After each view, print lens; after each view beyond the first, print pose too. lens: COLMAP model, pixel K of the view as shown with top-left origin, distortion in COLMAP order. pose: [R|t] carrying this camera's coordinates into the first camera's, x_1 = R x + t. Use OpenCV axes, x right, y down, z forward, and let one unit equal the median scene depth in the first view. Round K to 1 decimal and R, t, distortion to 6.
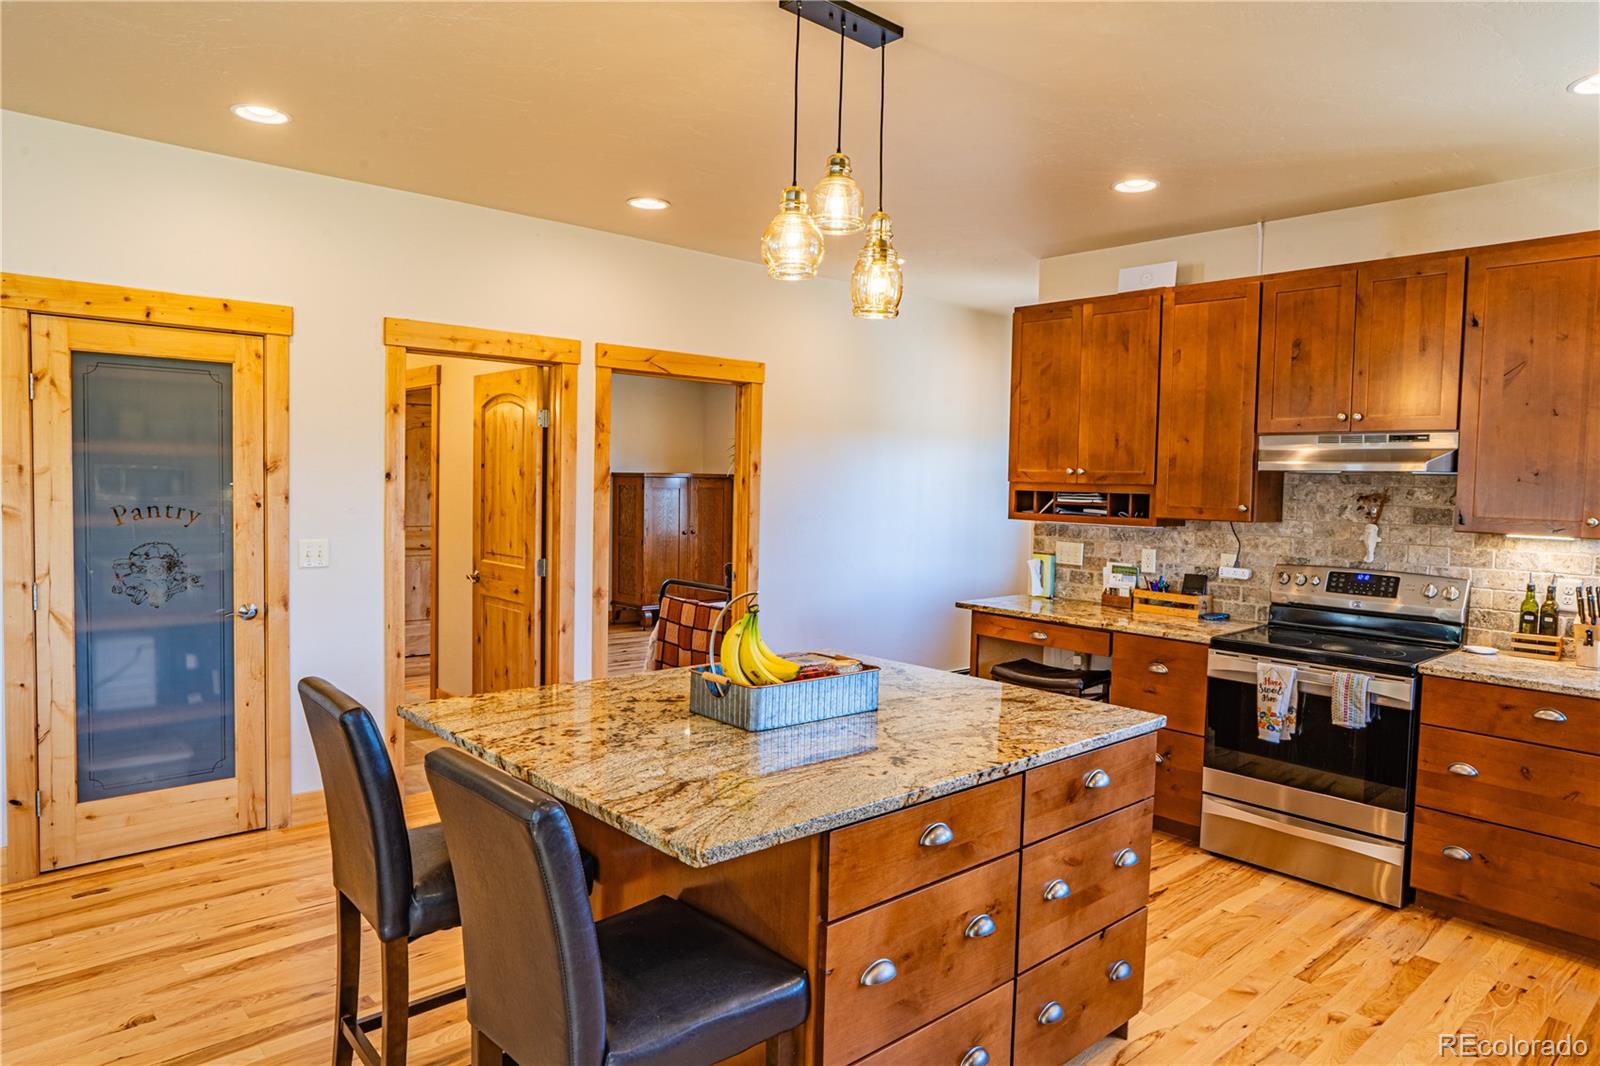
lens RADIAL K [[1003.1, 0, 798.9], [0, 1003.1, 528.9], [0, 0, 1]] dist [-0.042180, 0.031066]
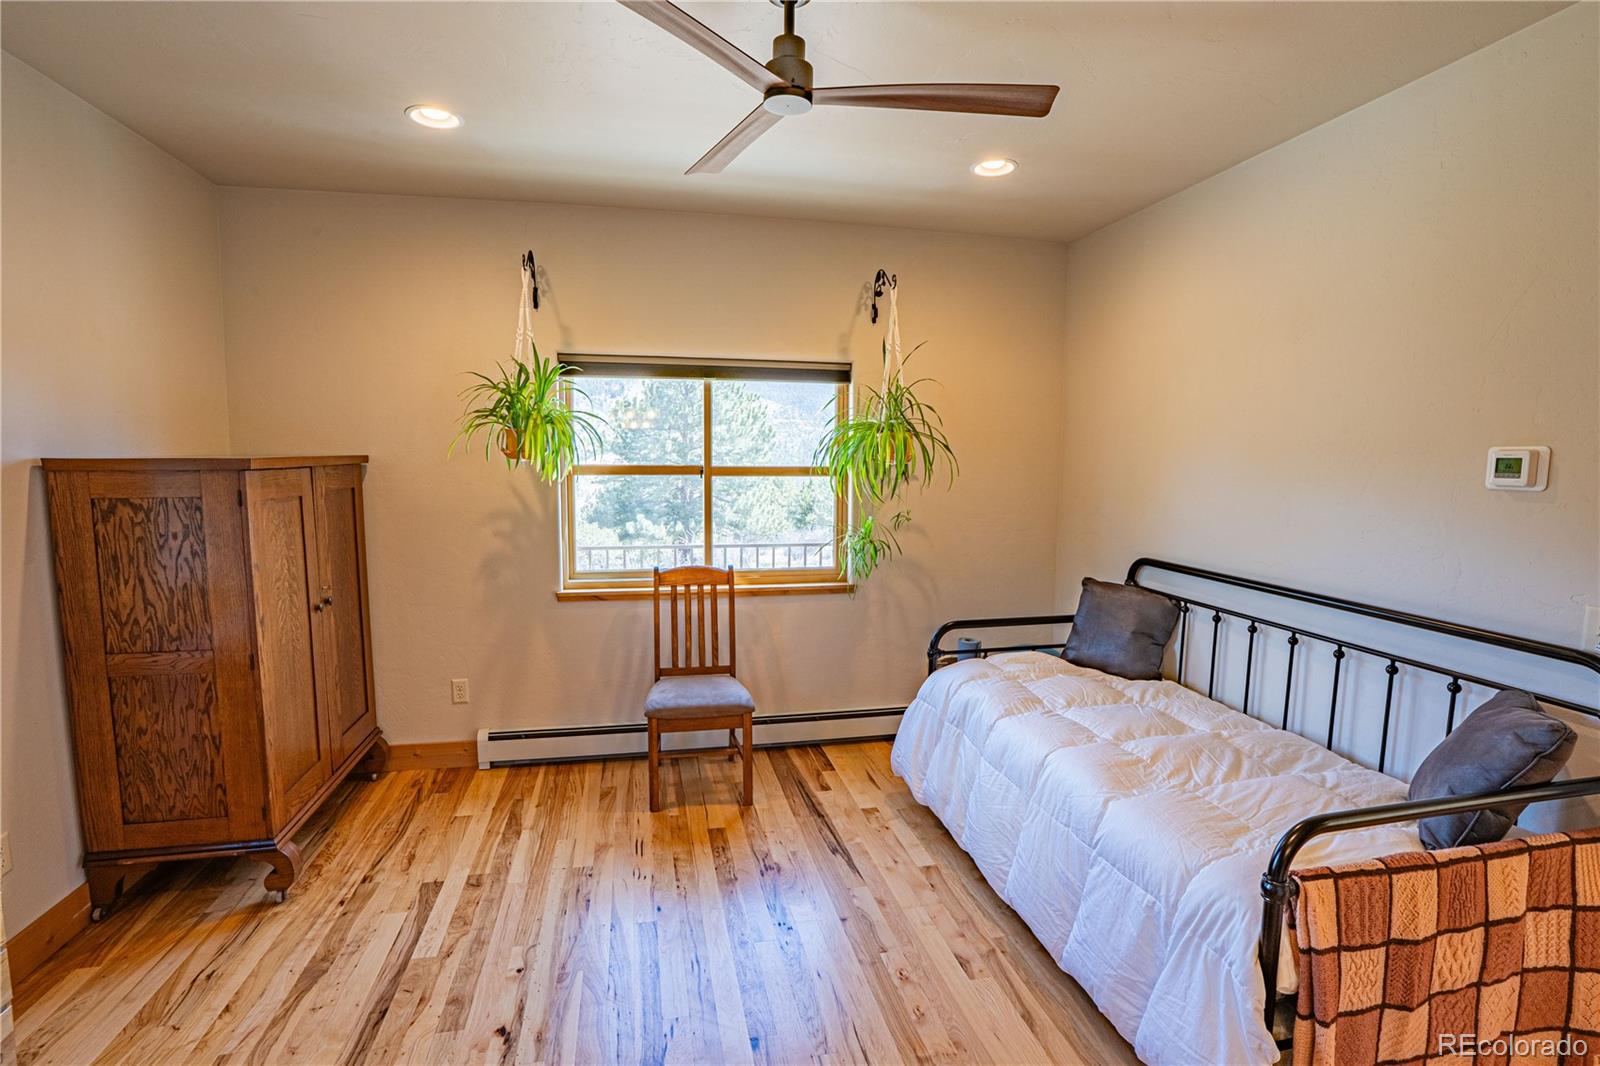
lens RADIAL K [[747.4, 0, 815.6], [0, 747.4, 534.9], [0, 0, 1]] dist [-0.063244, 0.020648]
pose [[0.494837, -0.109803, 0.862021, -0.599364], [0.046147, 0.993905, 0.100111, -0.101608], [-0.867760, -0.009759, 0.496888, 1.591025]]
